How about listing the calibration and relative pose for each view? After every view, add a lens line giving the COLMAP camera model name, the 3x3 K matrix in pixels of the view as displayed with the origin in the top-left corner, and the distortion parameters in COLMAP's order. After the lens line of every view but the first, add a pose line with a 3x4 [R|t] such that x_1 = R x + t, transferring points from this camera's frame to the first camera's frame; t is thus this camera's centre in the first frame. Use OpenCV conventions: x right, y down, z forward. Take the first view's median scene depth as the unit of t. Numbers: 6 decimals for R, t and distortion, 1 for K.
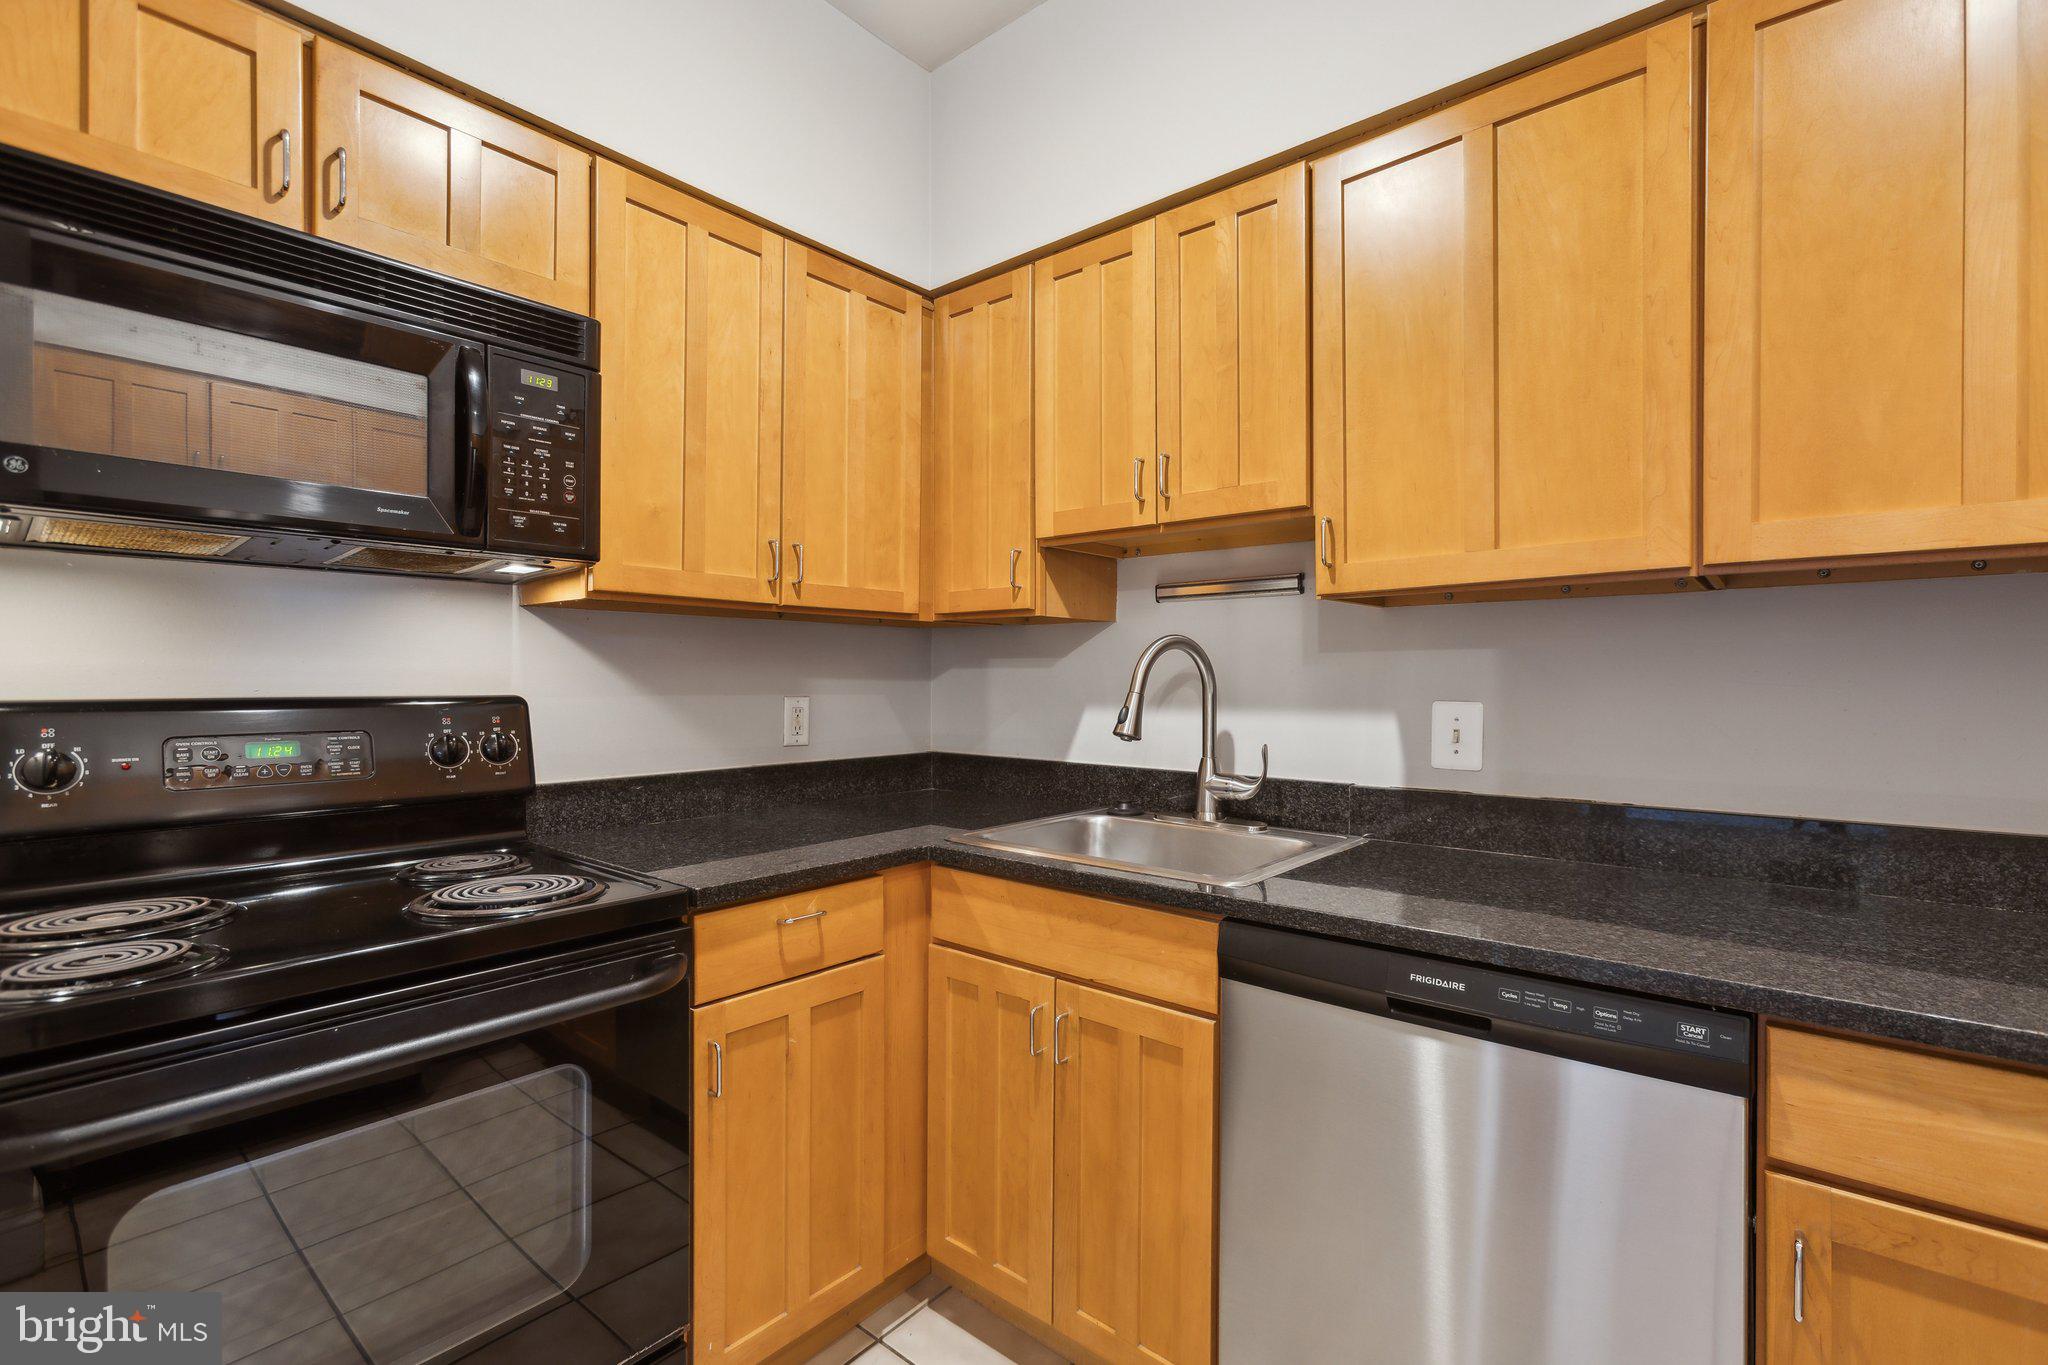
lens RADIAL K [[913.8, 0, 1023.4], [0, 913.8, 685.7], [0, 0, 1]] dist [-0.012596, 0.008028]
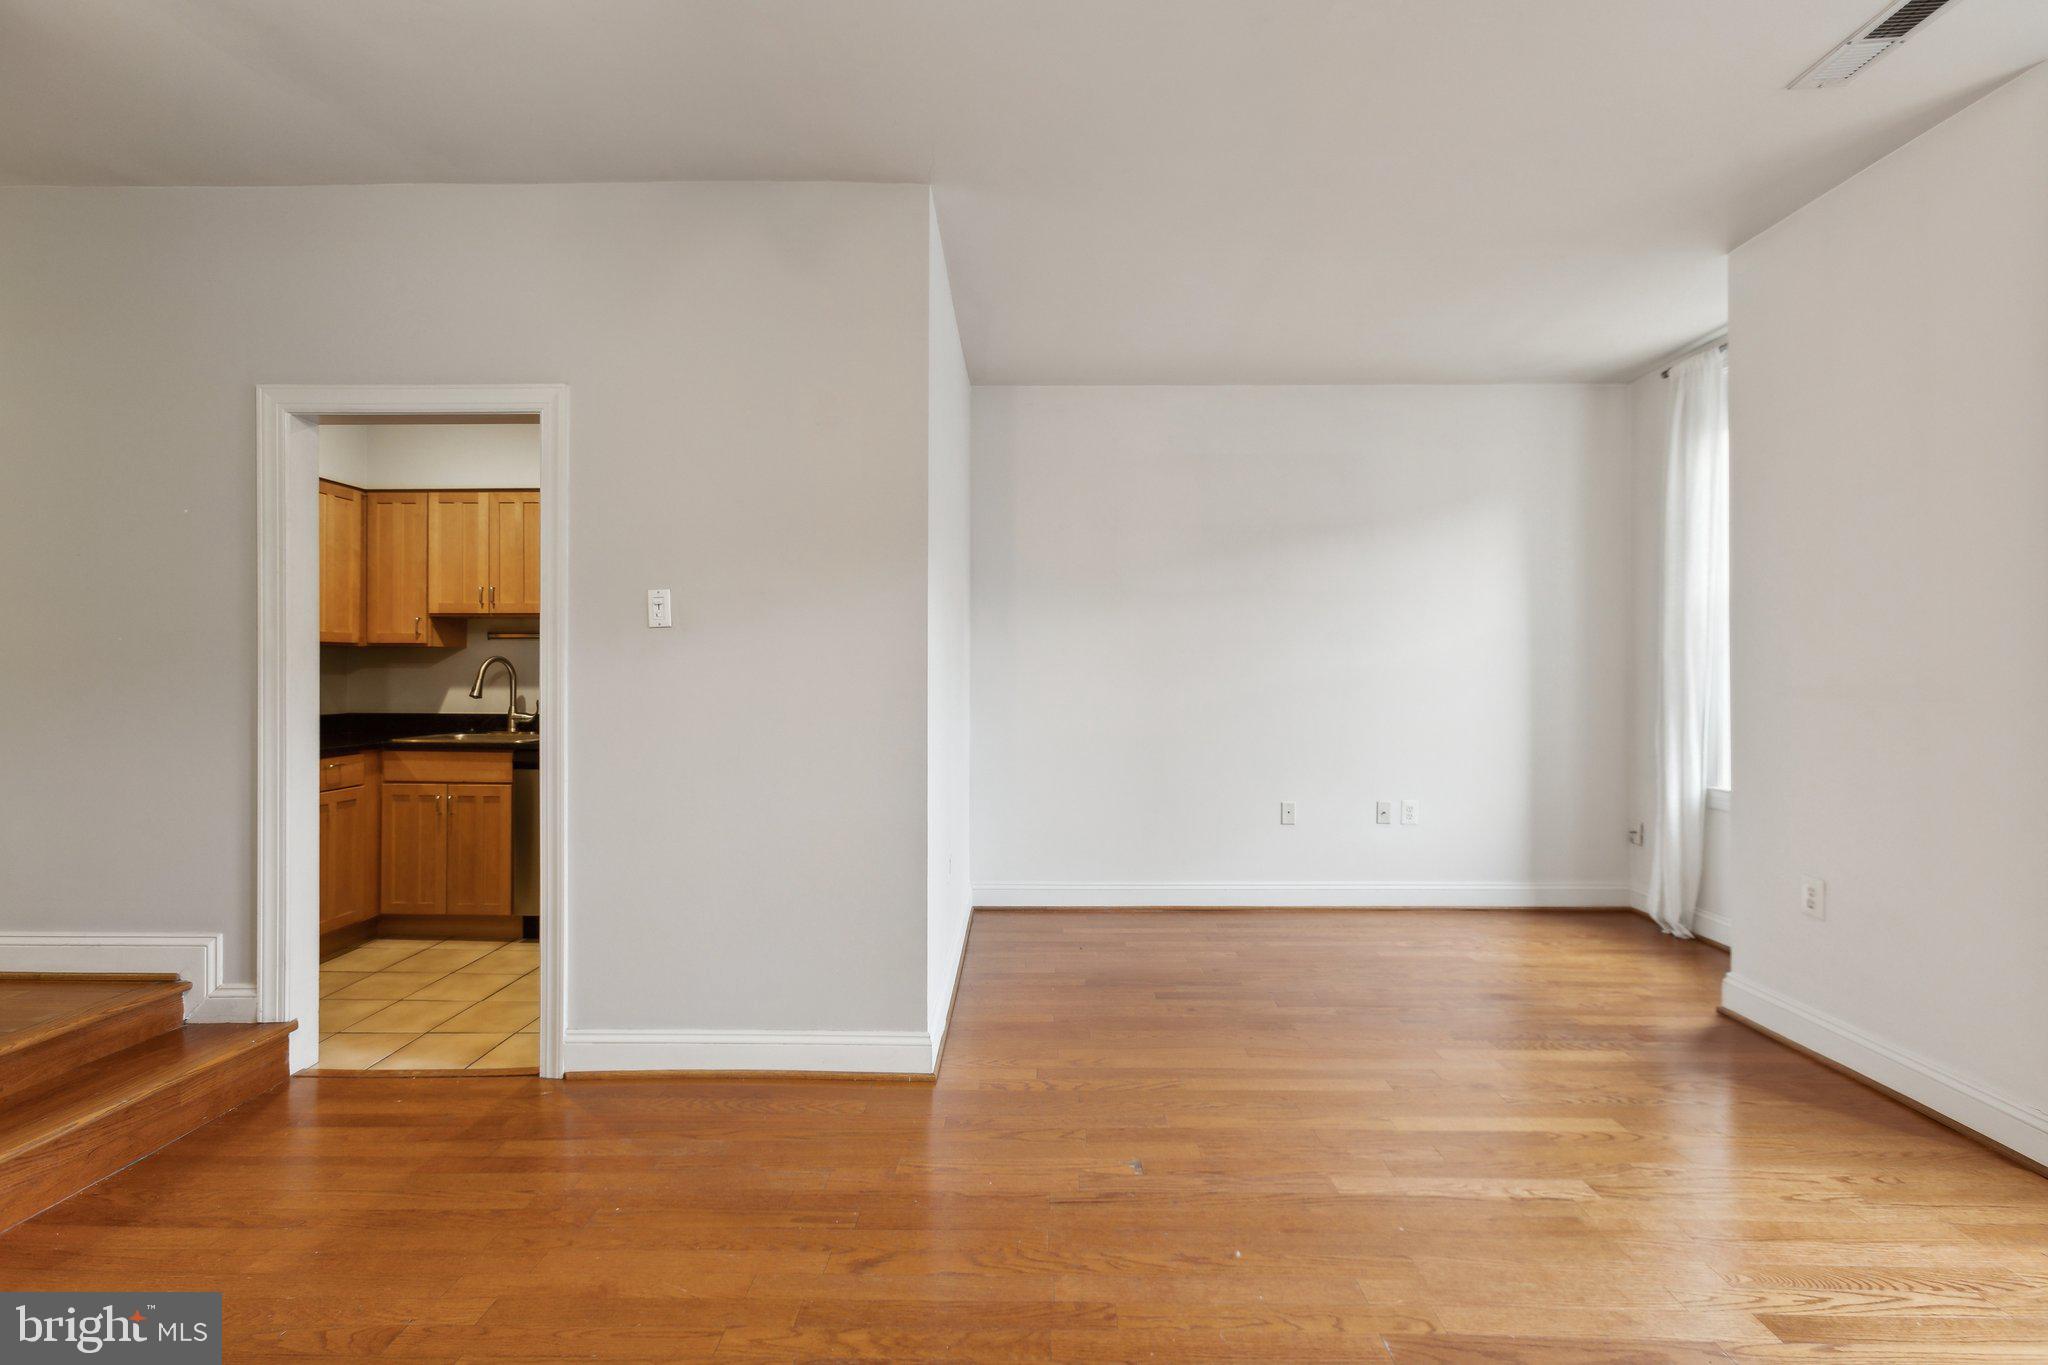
lens RADIAL K [[913.8, 0, 1020.7], [0, 913.8, 673.8], [0, 0, 1]] dist [-0.012596, 0.008028]
pose [[0.777842, -0.000662, 0.628460, -0.308195], [0.005014, 0.999974, -0.005153, 0.012460], [-0.628440, 0.007160, 0.777825, -1.981624]]
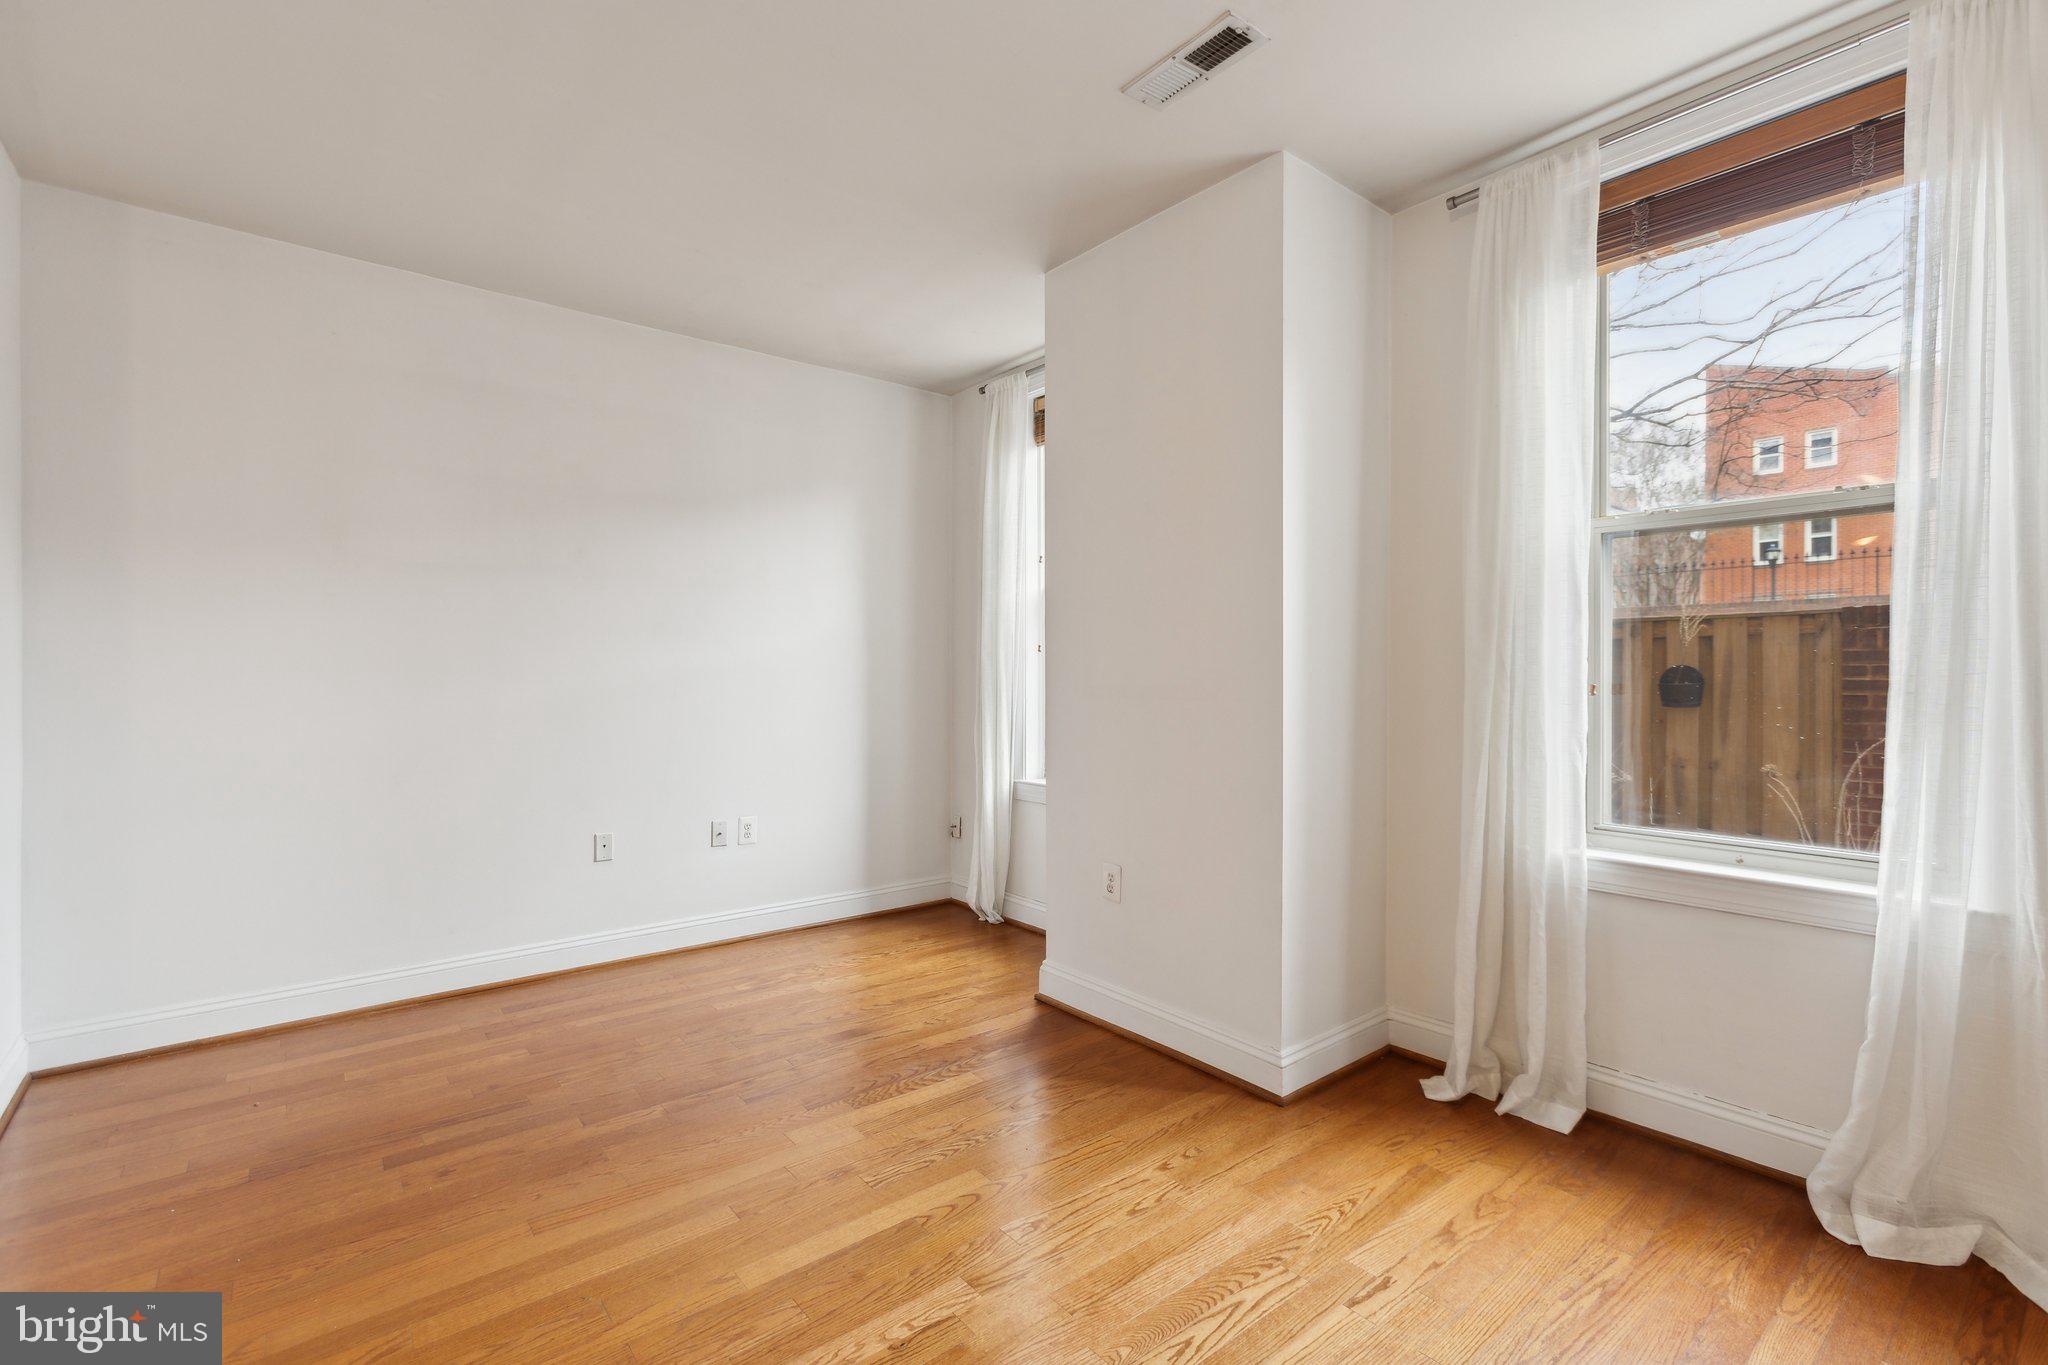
lens RADIAL K [[913.8, 0, 1021.7], [0, 913.8, 675.7], [0, 0, 1]] dist [-0.012596, 0.008028]
pose [[0.185874, -0.001729, 0.982572, 0.070573], [0.005864, 0.999983, 0.000650, 0.011062], [-0.982556, 0.005641, 0.185881, -1.751979]]
